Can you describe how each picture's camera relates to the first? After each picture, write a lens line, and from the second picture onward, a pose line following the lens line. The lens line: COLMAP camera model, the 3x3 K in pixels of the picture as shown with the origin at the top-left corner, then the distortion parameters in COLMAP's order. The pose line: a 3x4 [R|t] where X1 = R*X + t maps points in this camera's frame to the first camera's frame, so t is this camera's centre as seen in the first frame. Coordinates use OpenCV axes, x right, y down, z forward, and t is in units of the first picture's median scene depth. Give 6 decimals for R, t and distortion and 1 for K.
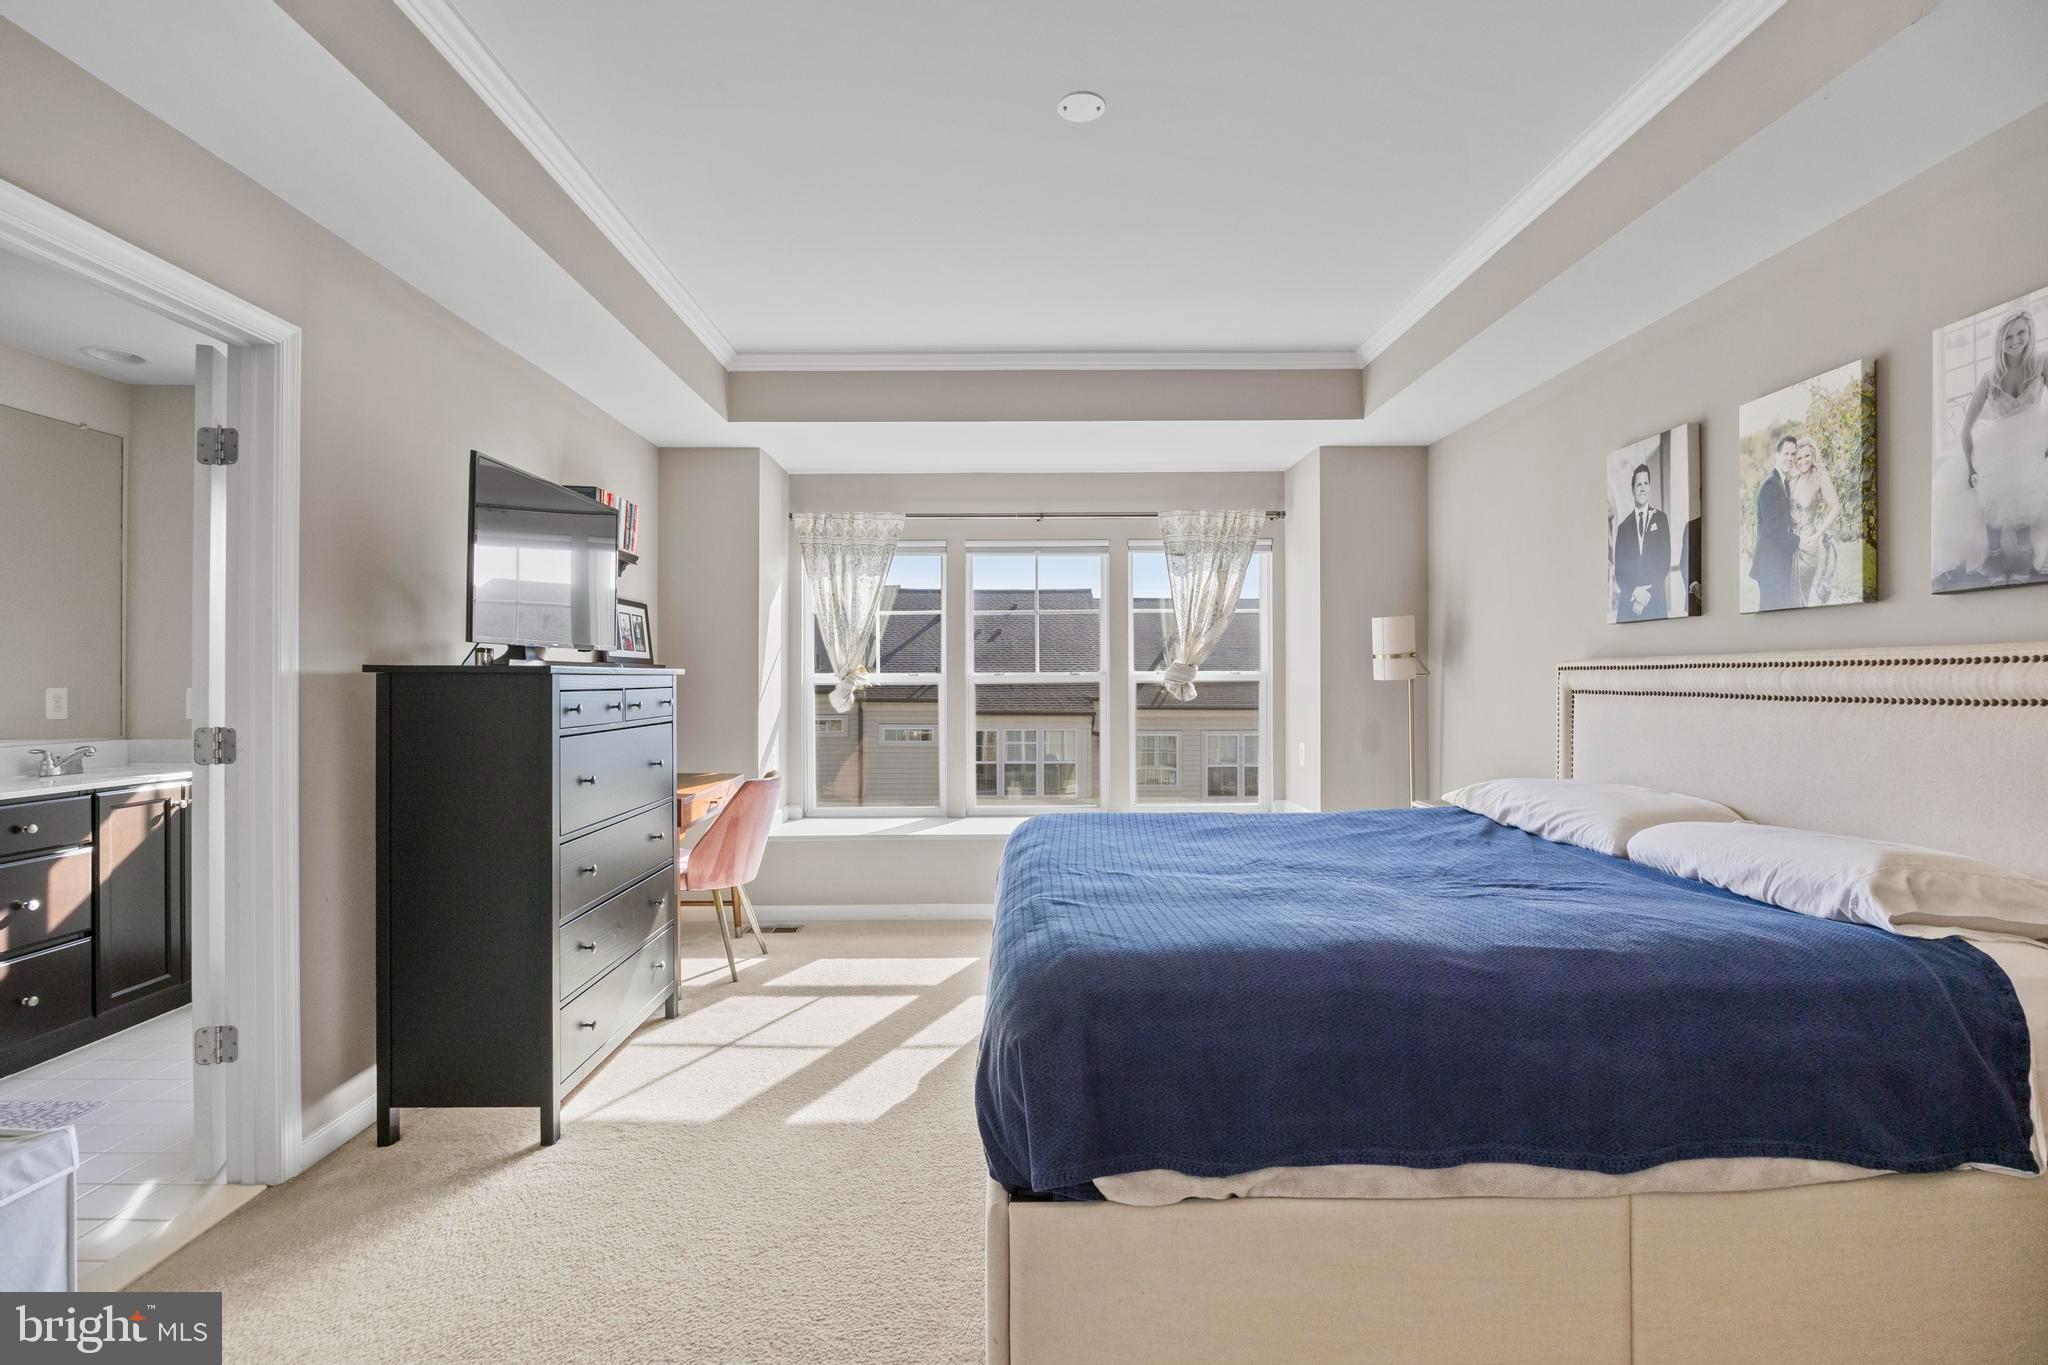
lens RADIAL K [[948.5, 0, 1025.7], [0, 948.5, 680.6], [0, 0, 1]] dist [-0.002549, -0.000099]
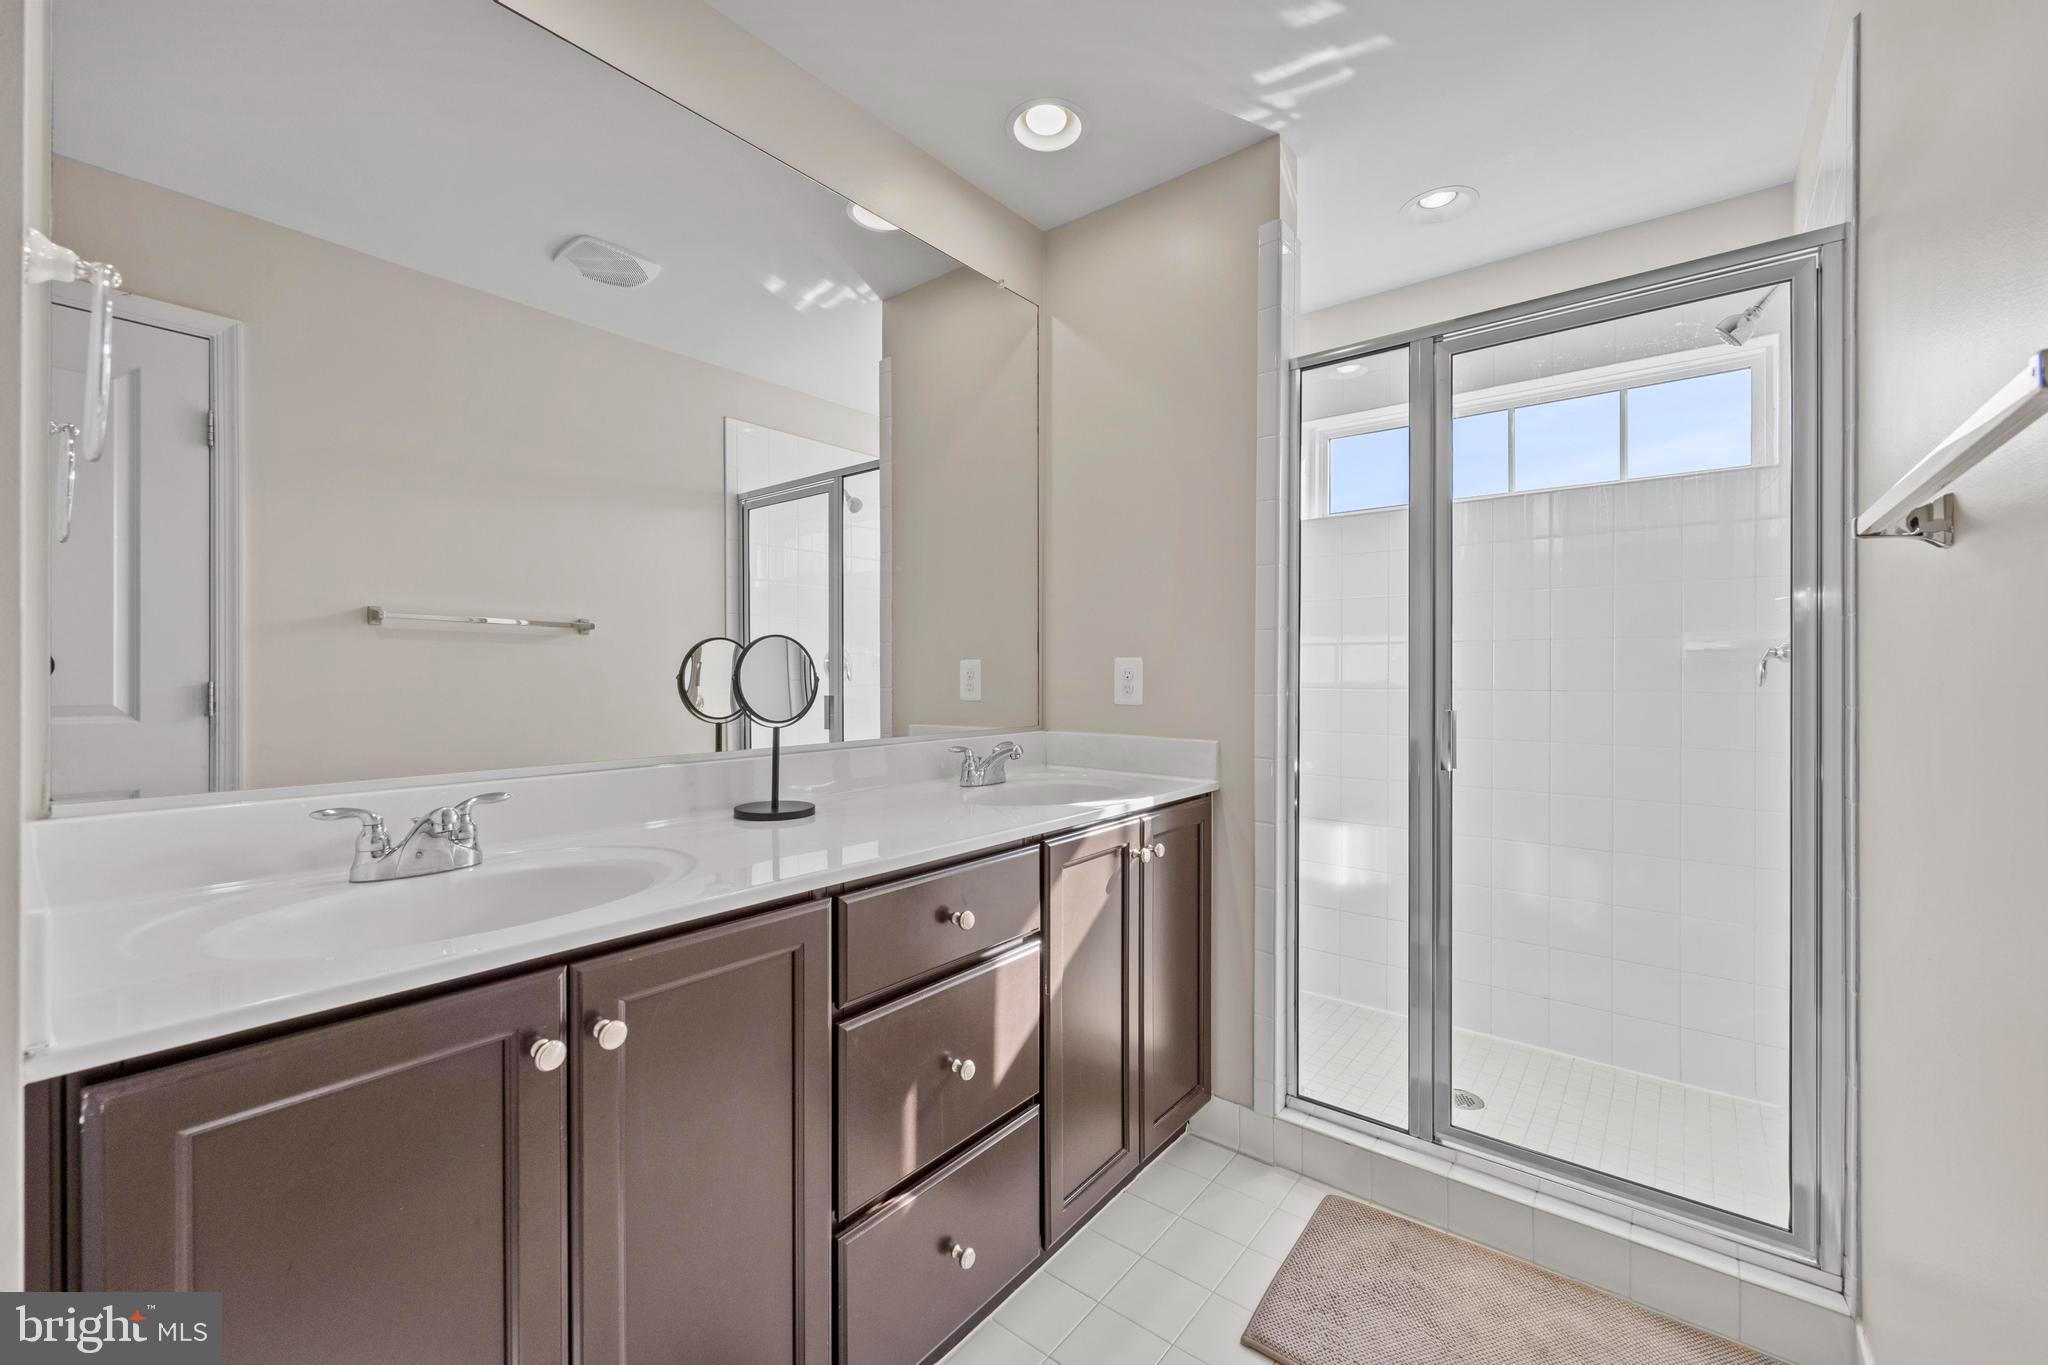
lens RADIAL K [[816.3, 0, 1017.1], [0, 816.3, 675.6], [0, 0, 1]] dist [-0.003034, 0.001051]
pose [[0.762559, -0.004137, -0.646905, -0.635824], [0.004450, 0.999989, -0.001151, 0.023881], [0.646903, -0.002001, 0.762570, 0.583325]]
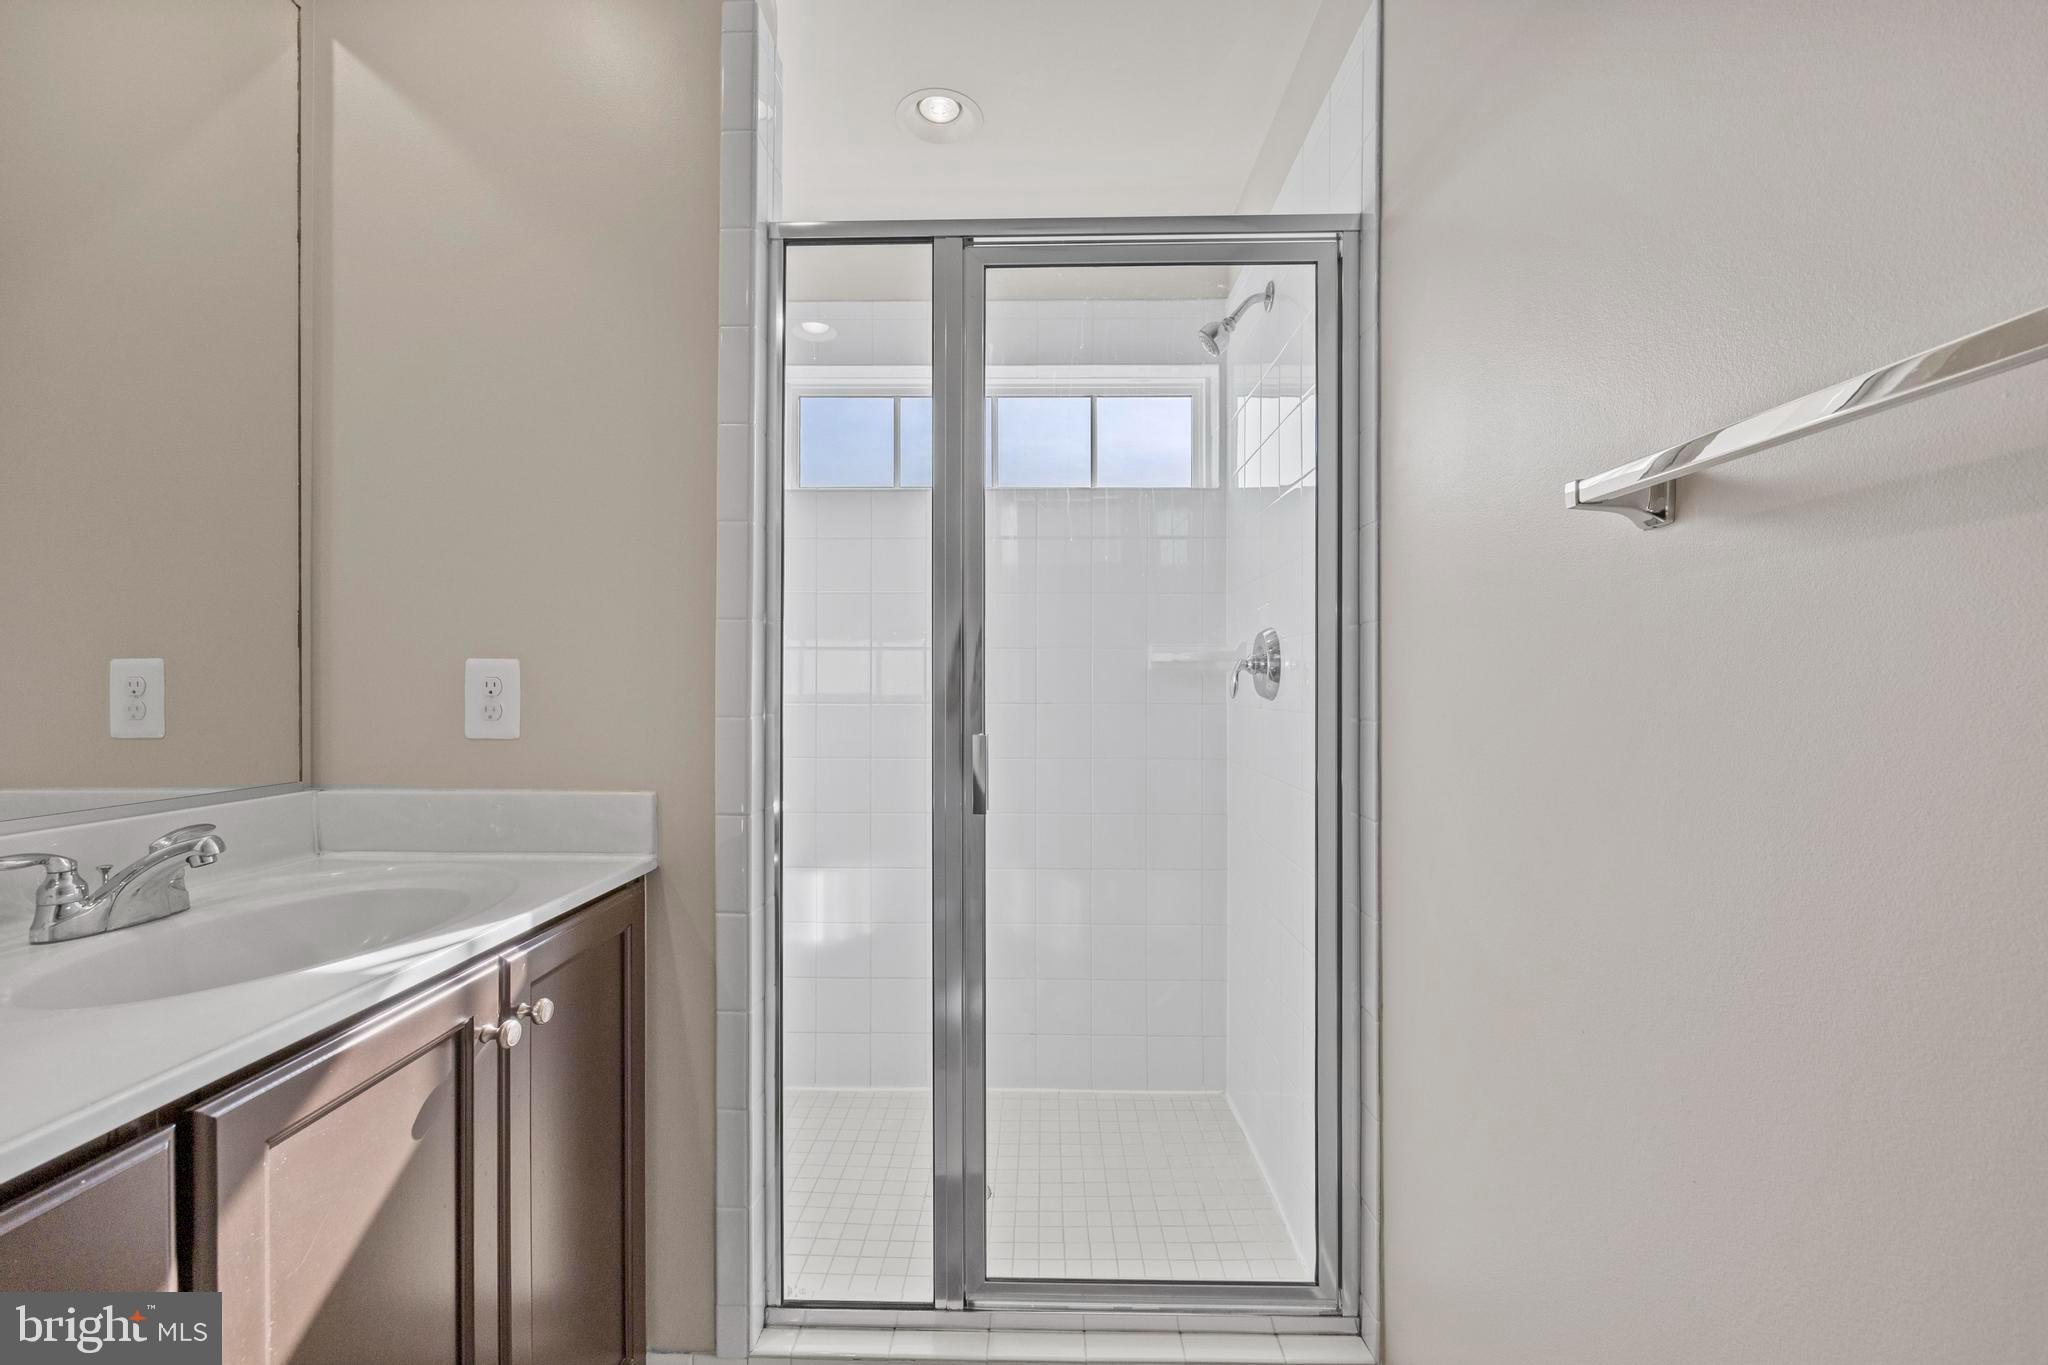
lens RADIAL K [[816.3, 0, 1031.5], [0, 816.3, 684.6], [0, 0, 1]] dist [-0.003034, 0.001051]
pose [[0.999672, -0.006396, -0.024805, -0.722371], [0.006409, 0.999979, 0.000455, 0.022950], [0.024801, -0.000614, 0.999692, 0.752057]]
